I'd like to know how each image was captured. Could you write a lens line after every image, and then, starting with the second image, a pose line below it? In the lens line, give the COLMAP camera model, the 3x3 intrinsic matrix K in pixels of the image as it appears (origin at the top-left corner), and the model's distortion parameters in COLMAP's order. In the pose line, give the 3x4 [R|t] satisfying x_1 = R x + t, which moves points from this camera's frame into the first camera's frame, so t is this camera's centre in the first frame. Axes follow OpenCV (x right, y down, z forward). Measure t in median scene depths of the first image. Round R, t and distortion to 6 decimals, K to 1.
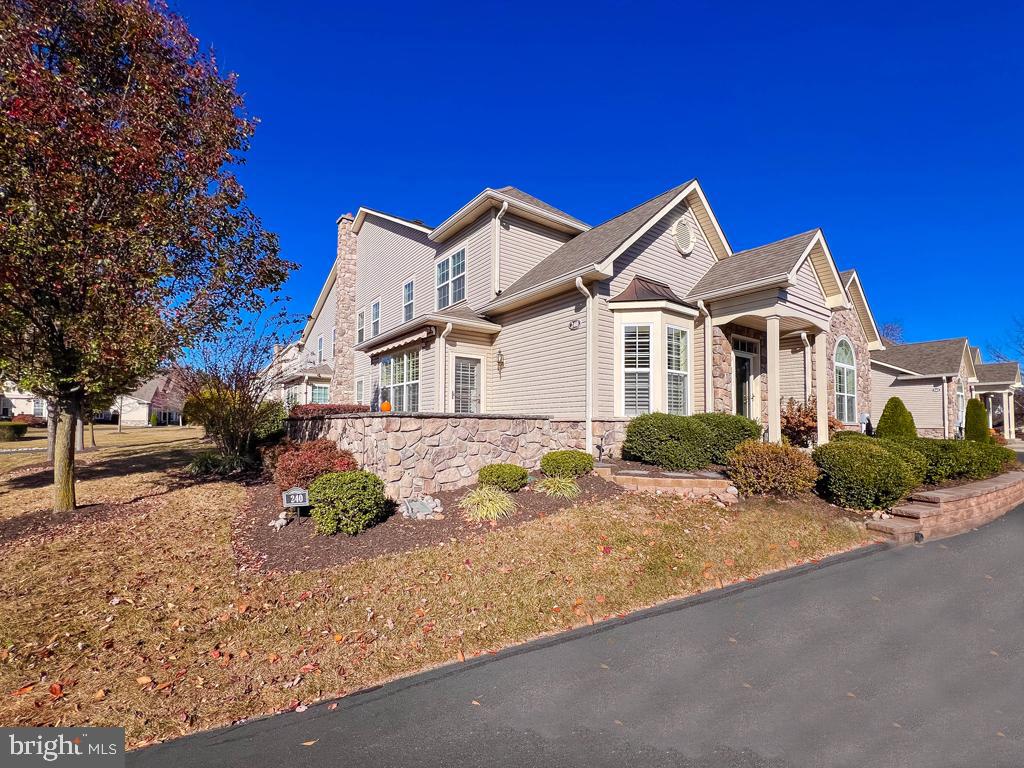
lens RADIAL K [[441.4, 0, 514.6], [0, 441.4, 409.1], [0, 0, 1]] dist [0.000609, 0.000022]
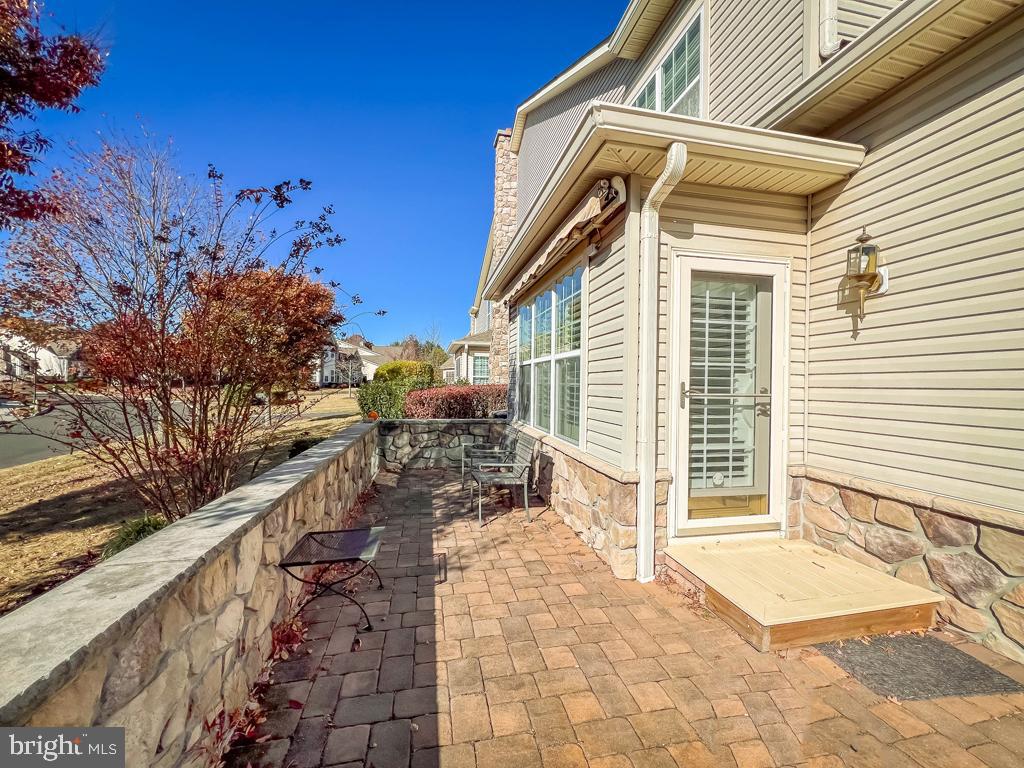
lens RADIAL K [[411.0, 0, 512.0], [0, 411.0, 384.0], [0, 0, 1]] dist [-0.001044, -0.000015]
pose [[0.904409, 0.005879, -0.426626, -0.119377], [0.008538, 0.999455, 0.031873, -0.047562], [0.426581, -0.032469, 0.903867, 0.652515]]
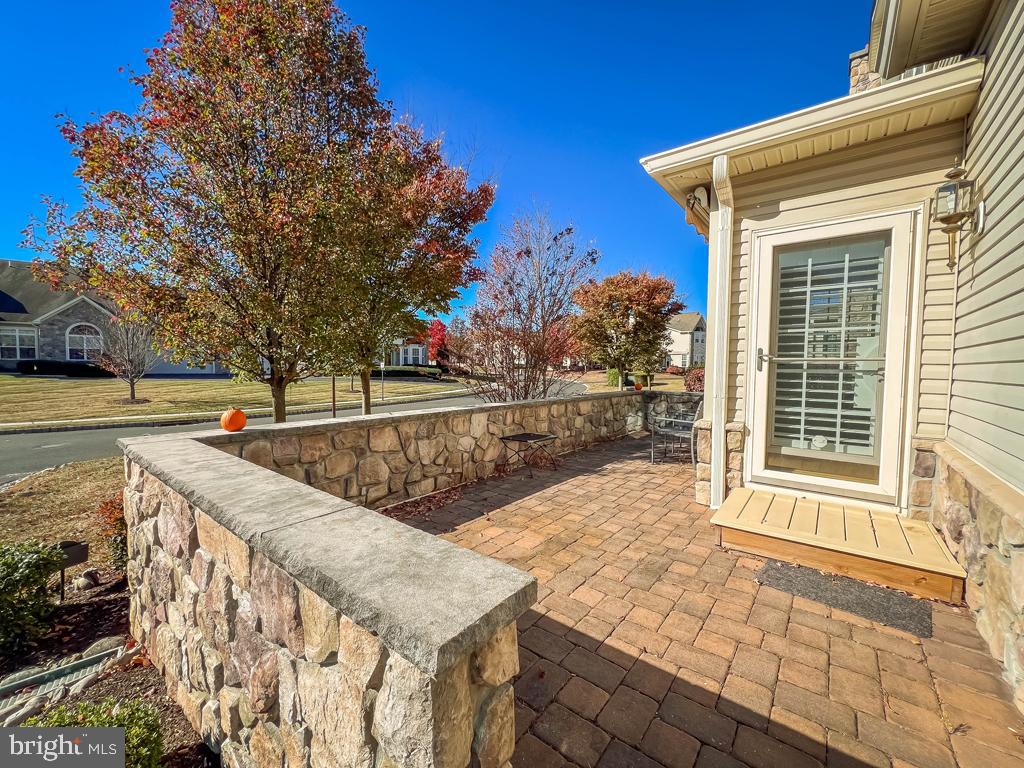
lens RADIAL K [[411.0, 0, 512.0], [0, 411.0, 384.0], [0, 0, 1]] dist [-0.001044, -0.000015]
pose [[0.253548, 0.041226, -0.966444, 0.123370], [0.025738, 0.998450, 0.049344, -0.032001], [0.966980, -0.037386, 0.252094, 0.687164]]
